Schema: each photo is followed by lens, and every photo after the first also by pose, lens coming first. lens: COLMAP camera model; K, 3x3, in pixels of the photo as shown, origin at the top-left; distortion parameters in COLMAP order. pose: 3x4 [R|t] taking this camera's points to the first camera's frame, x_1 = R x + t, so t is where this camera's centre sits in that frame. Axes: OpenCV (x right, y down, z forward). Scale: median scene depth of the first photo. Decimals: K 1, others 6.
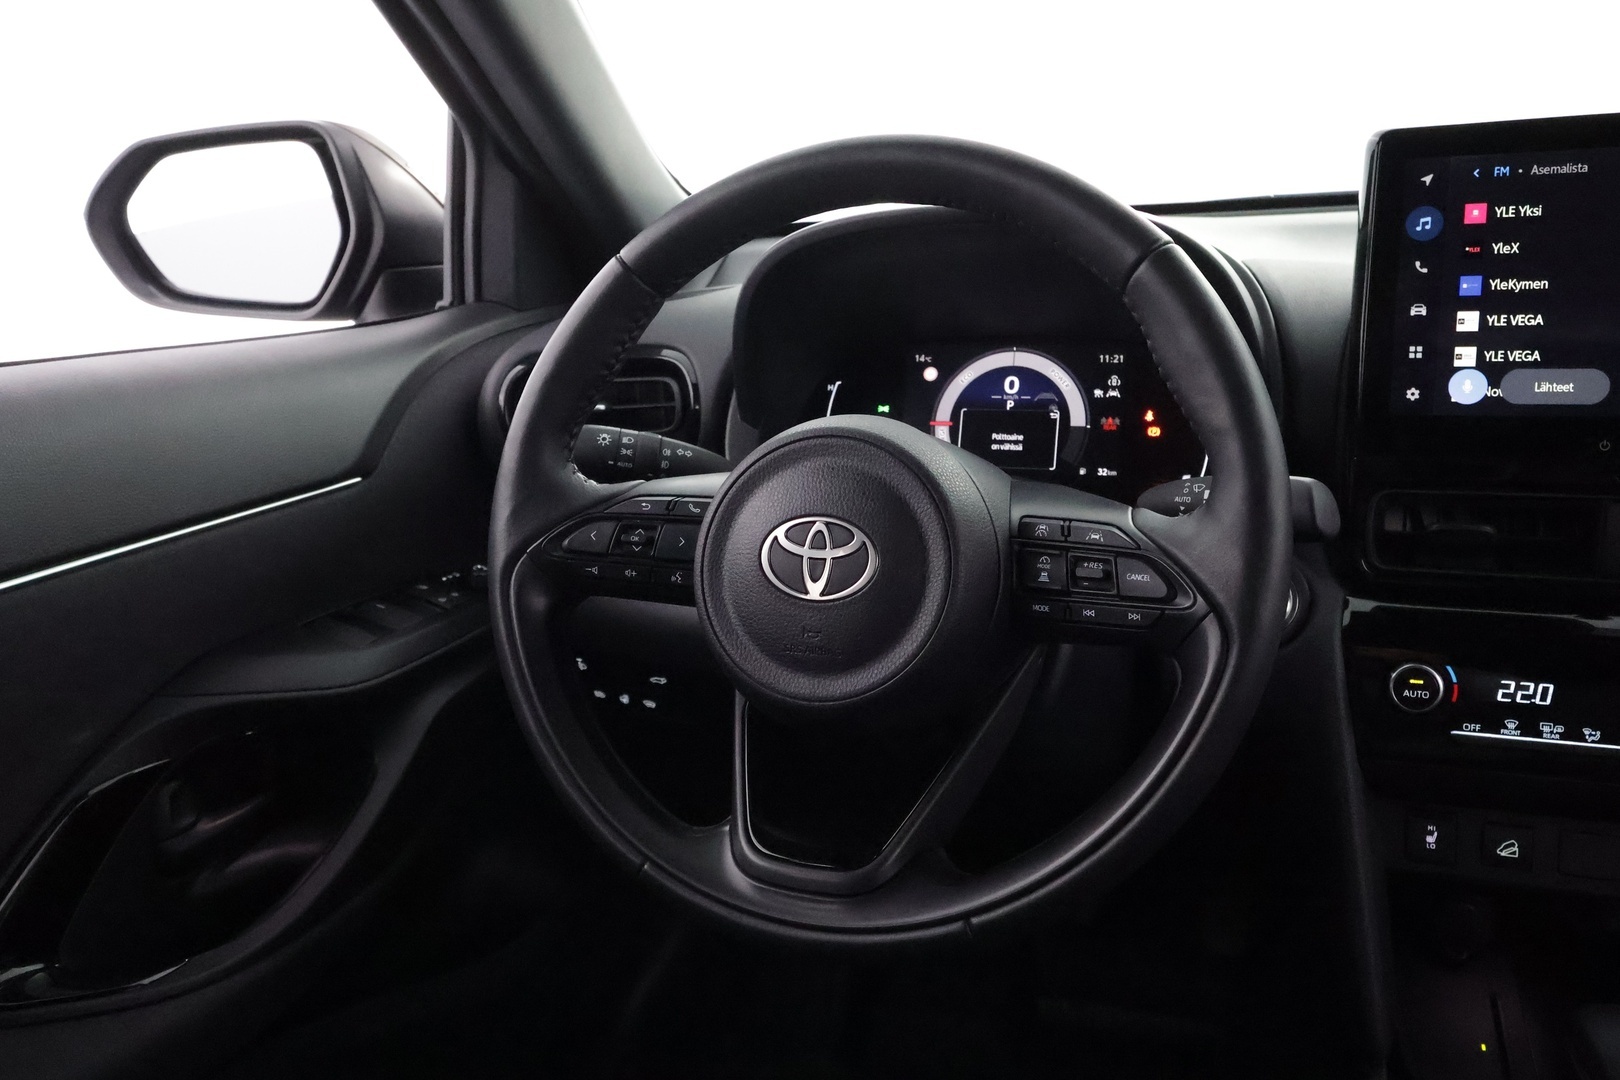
lens RADIAL K [[1238.8, 0, 810.0], [0, 1238.8, 540.0], [0, 0, 1]] dist [0.006874, 0.001556]
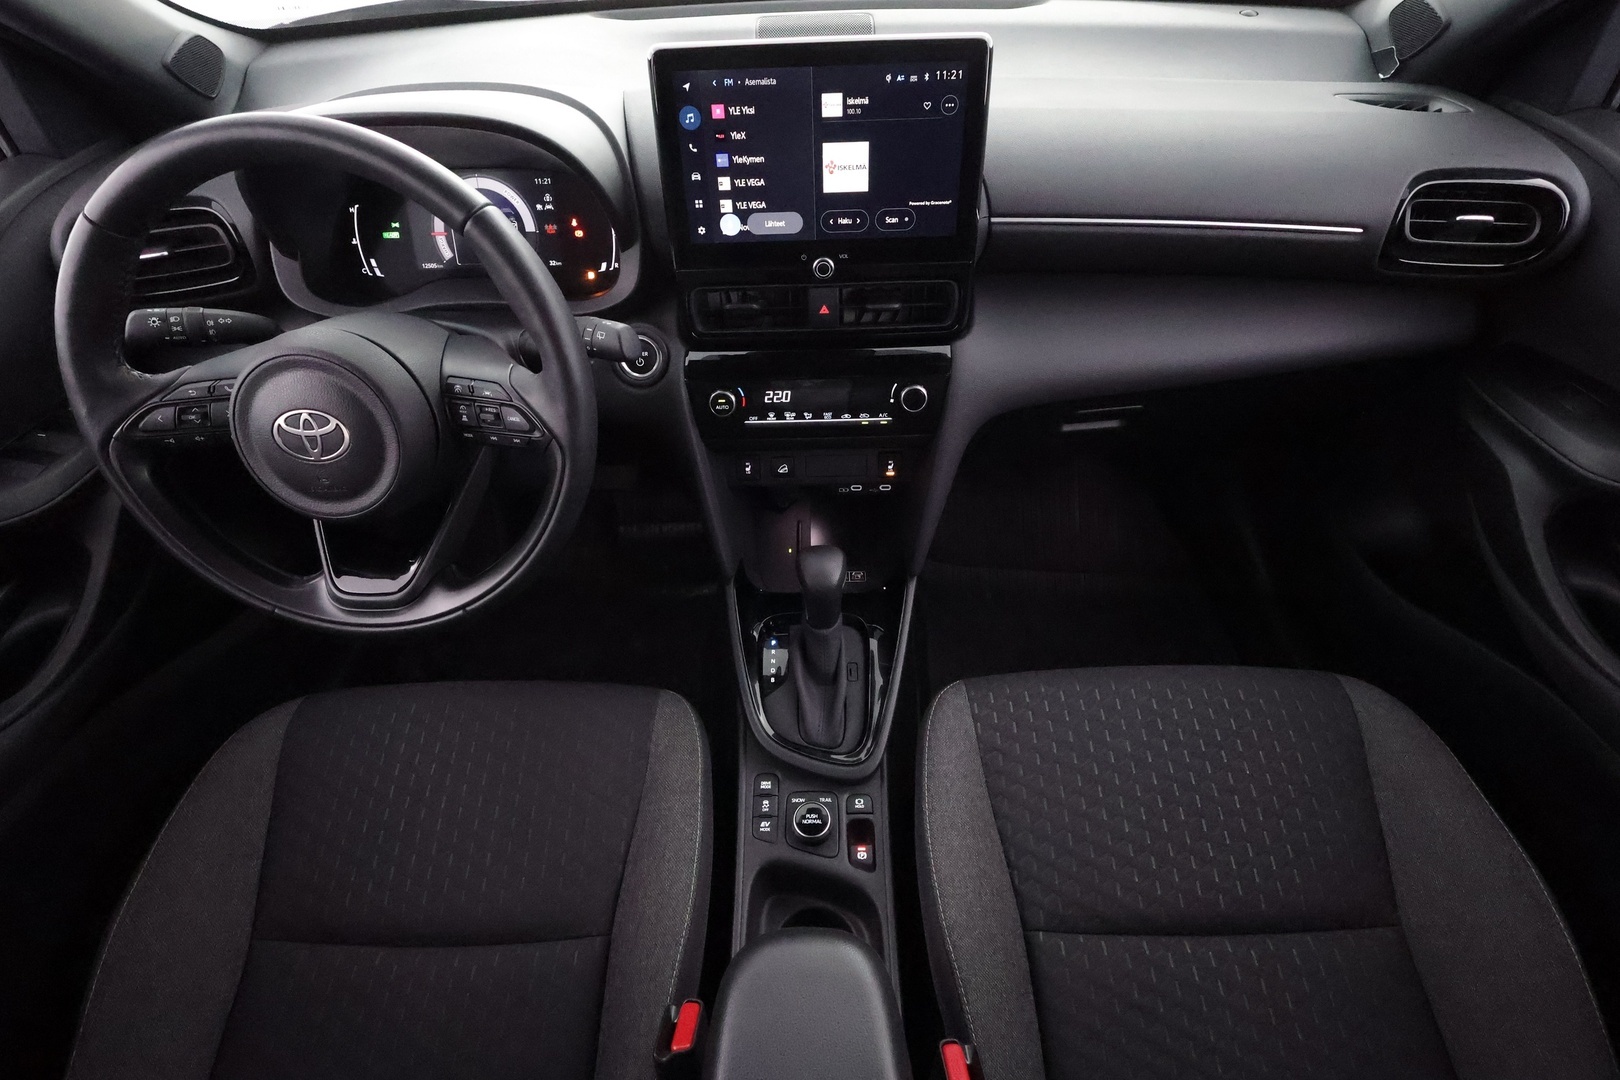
lens RADIAL K [[785.9, 0, 810.0], [0, 785.9, 540.0], [0, 0, 1]] dist [-0.002237, 0.001412]
pose [[0.937760, -0.222875, 0.266334, 0.255040], [0.074946, 0.878708, 0.471440, -0.243942], [-0.339102, -0.422137, 0.840720, -0.110713]]
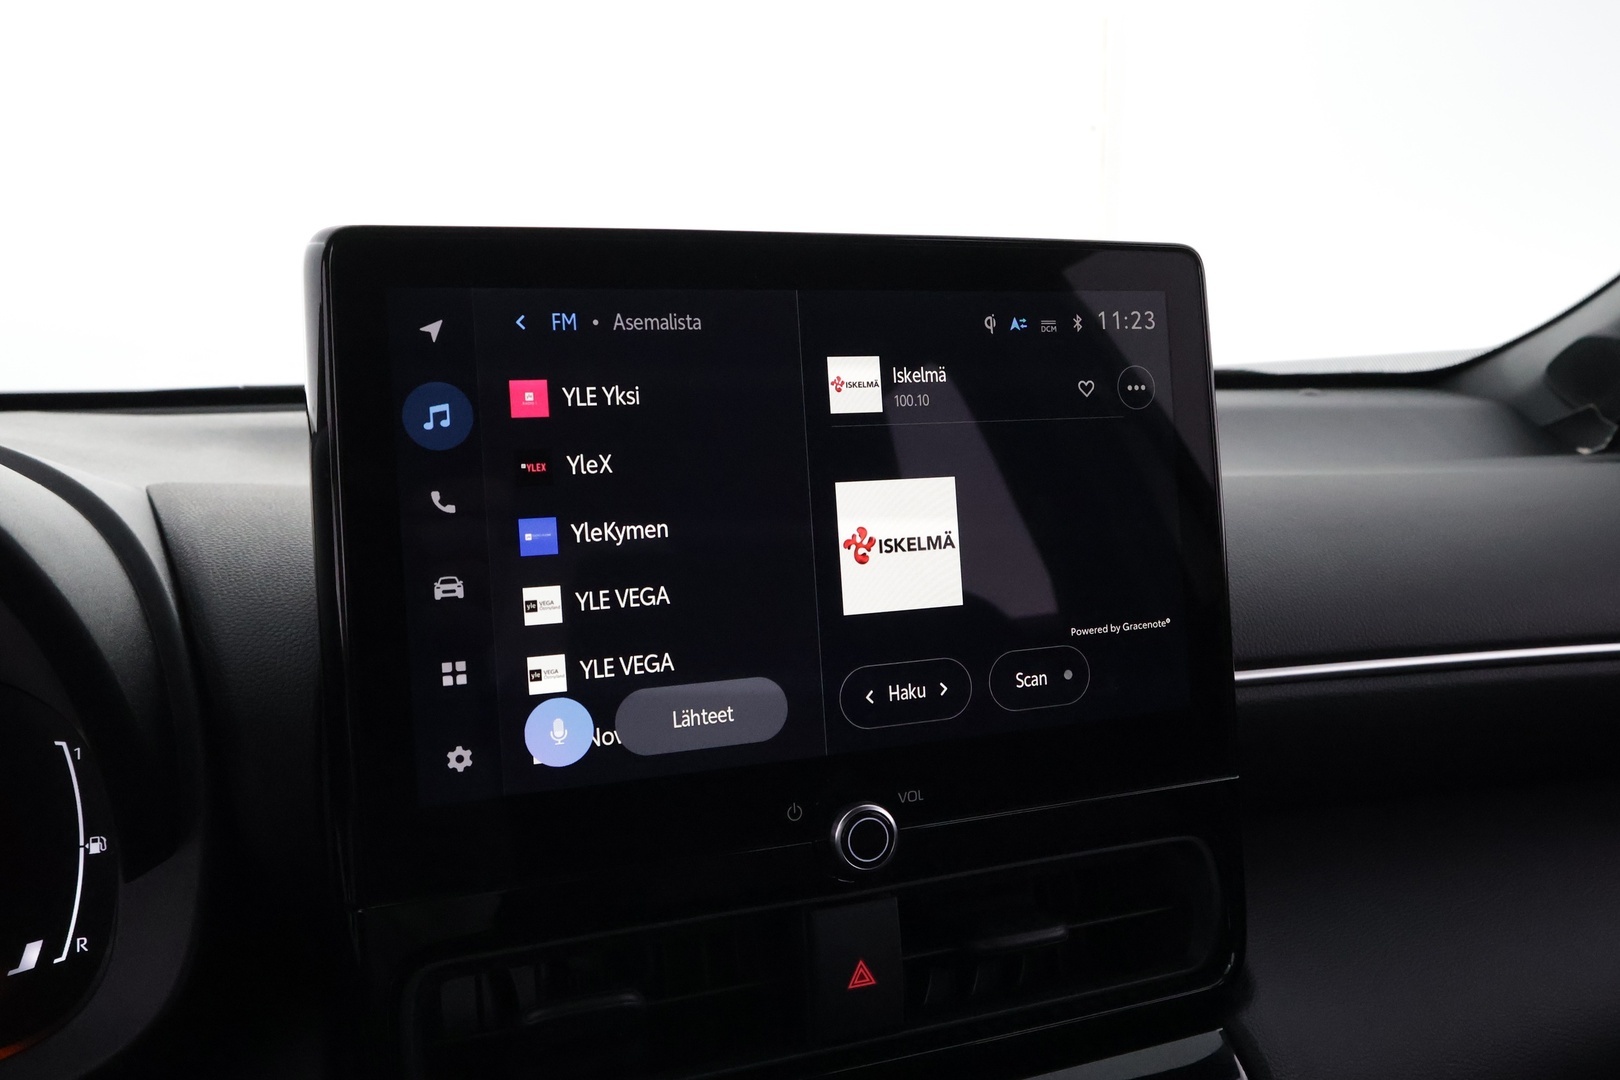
lens RADIAL K [[1268.4, 0, 810.0], [0, 1268.4, 540.0], [0, 0, 1]] dist [0.000063, -0.003119]
pose [[0.760272, -0.044592, 0.648073, 0.279609], [0.153049, 0.981853, -0.111988, -0.128096], [-0.631318, 0.184328, 0.753300, 0.538517]]
